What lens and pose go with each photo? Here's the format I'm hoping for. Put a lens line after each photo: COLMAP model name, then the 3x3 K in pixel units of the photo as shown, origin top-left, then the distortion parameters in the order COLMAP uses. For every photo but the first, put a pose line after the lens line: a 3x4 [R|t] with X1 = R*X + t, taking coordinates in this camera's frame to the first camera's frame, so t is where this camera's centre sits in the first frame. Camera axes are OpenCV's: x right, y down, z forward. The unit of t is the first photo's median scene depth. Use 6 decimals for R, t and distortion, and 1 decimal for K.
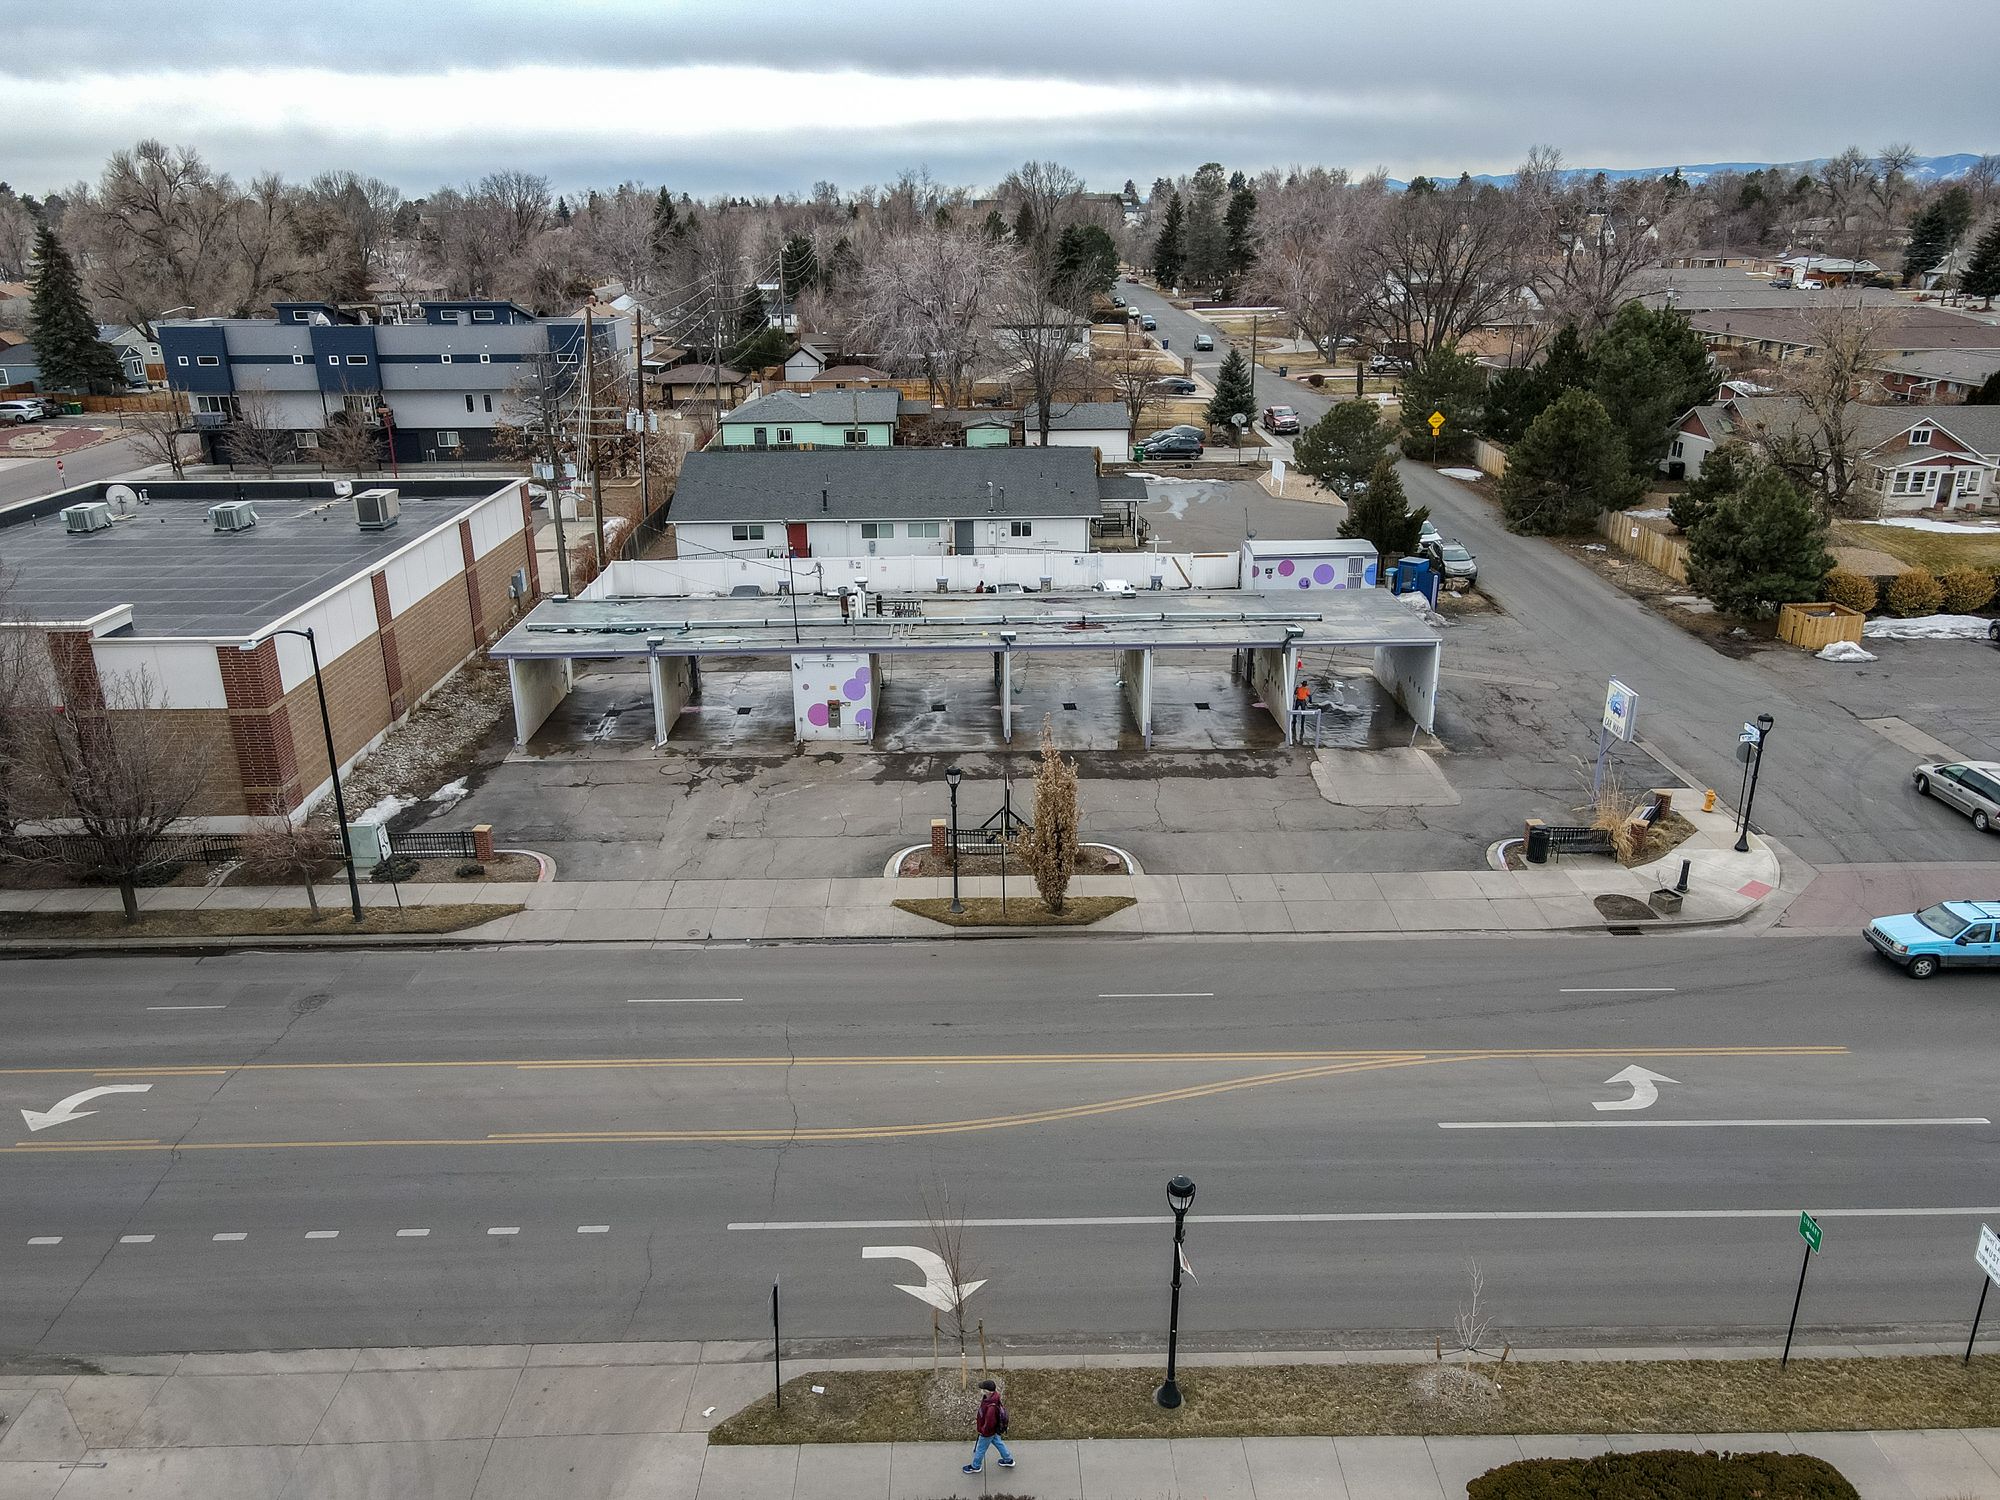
lens RADIAL K [[1484.5, 0, 1000.0], [0, 1484.5, 750.0], [0, 0, 1]] dist [-0.007757, 0.064274]
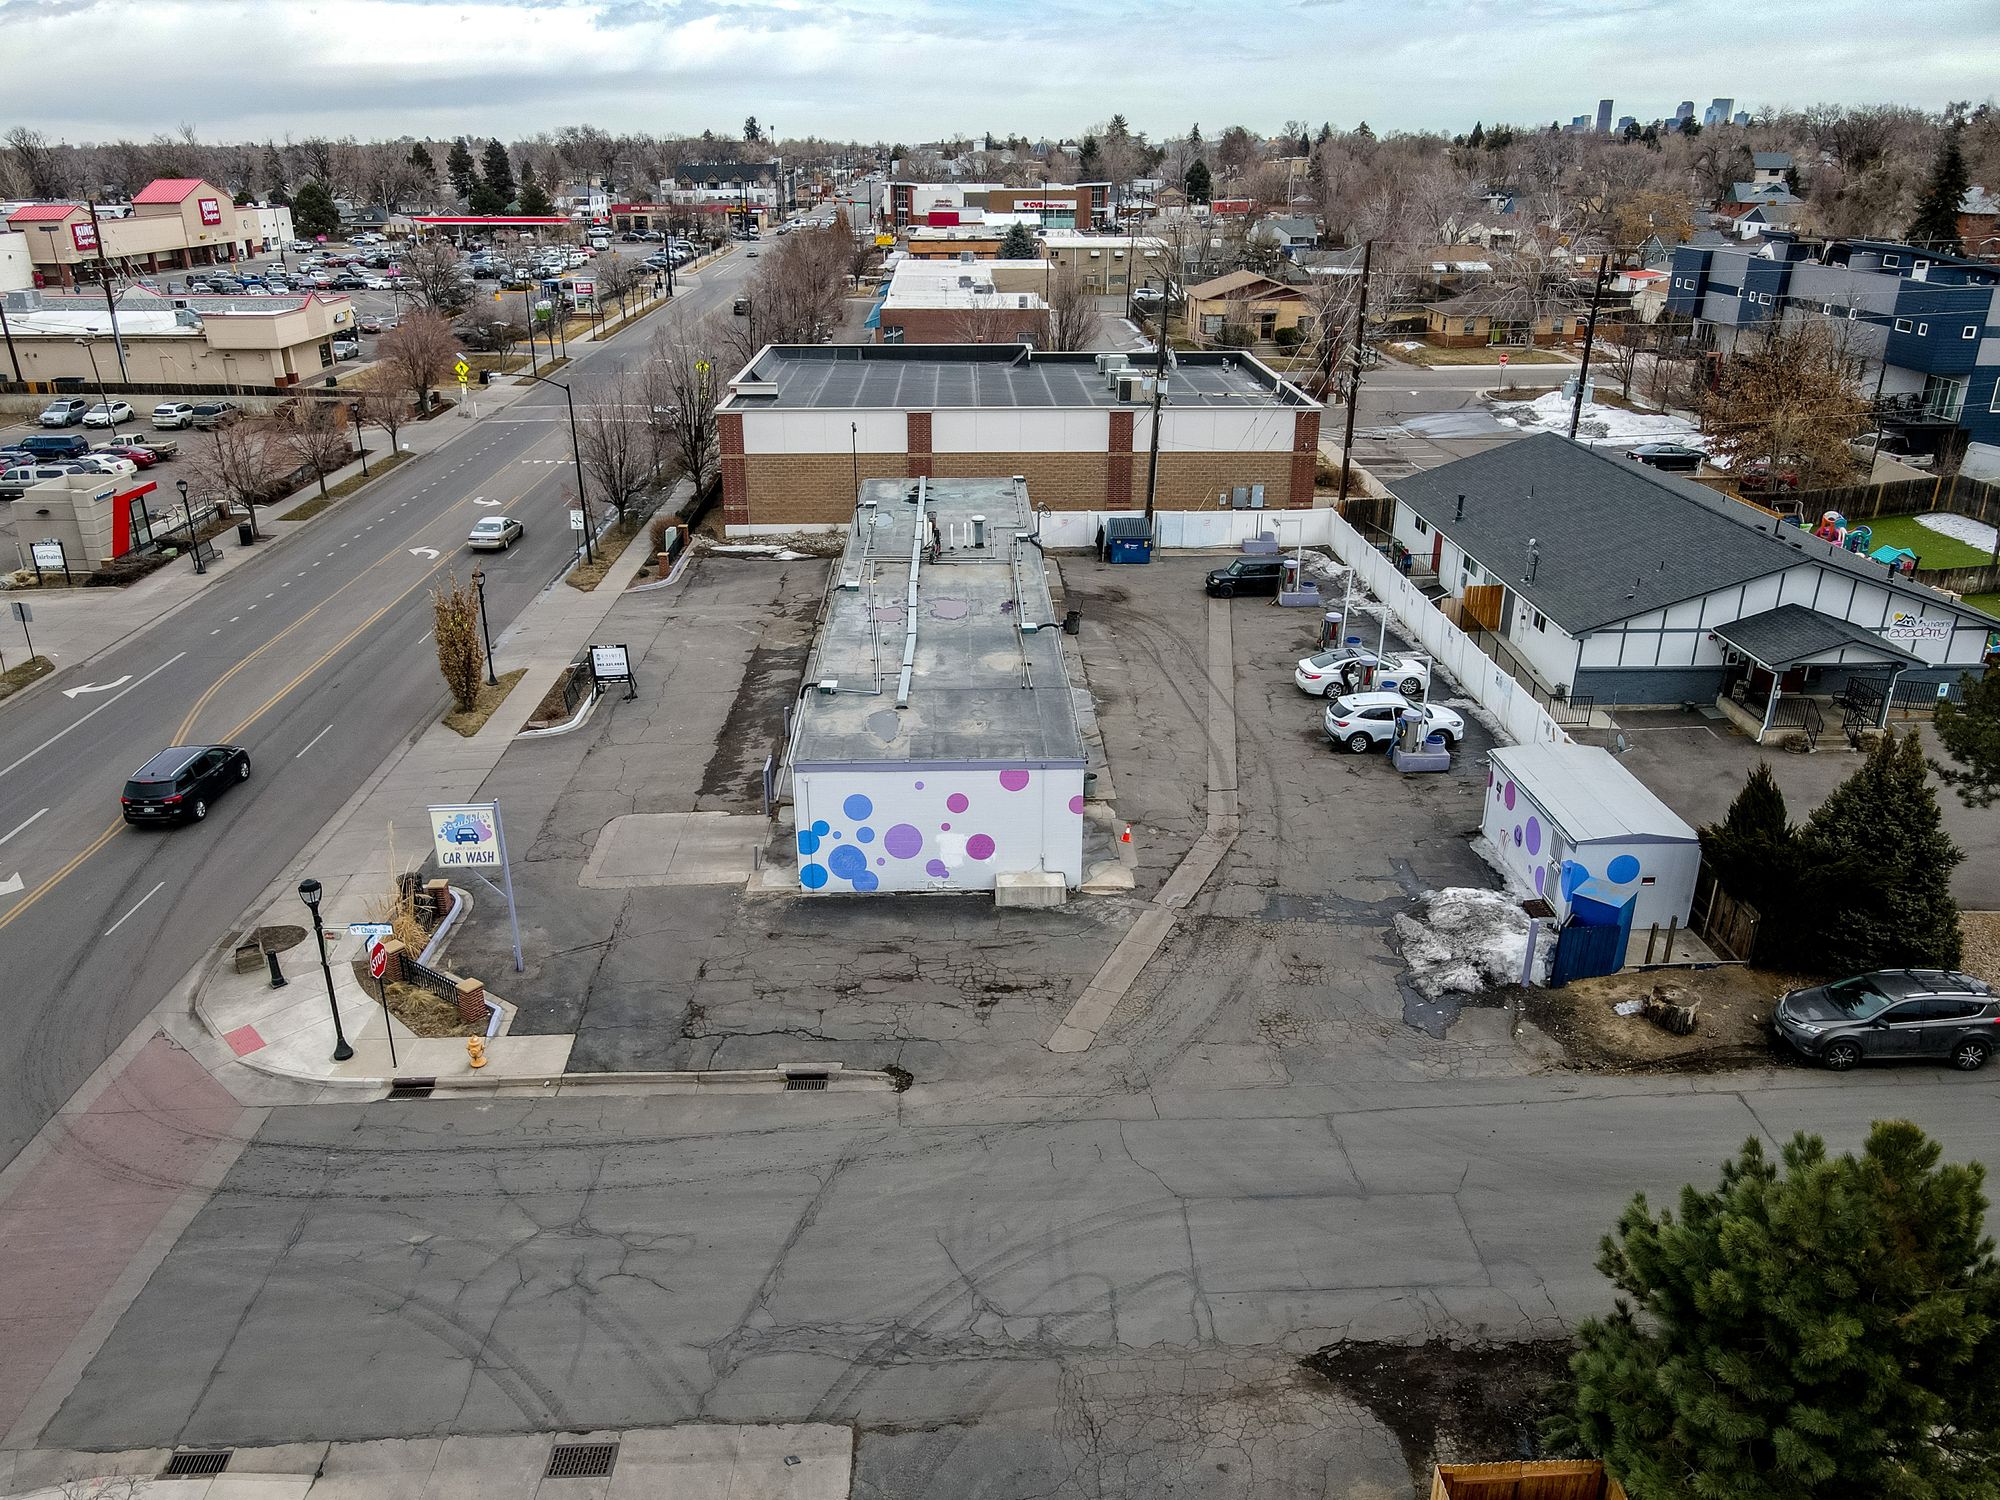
lens RADIAL K [[1457.1, 0, 986.5], [0, 1457.1, 804.1], [0, 0, 1]] dist [0.009953, 0.004969]
pose [[-0.006563, 0.421123, -0.906980, 0.969019], [-0.337974, 0.852691, 0.398362, -0.379522], [0.941133, 0.309150, 0.136733, 1.031212]]
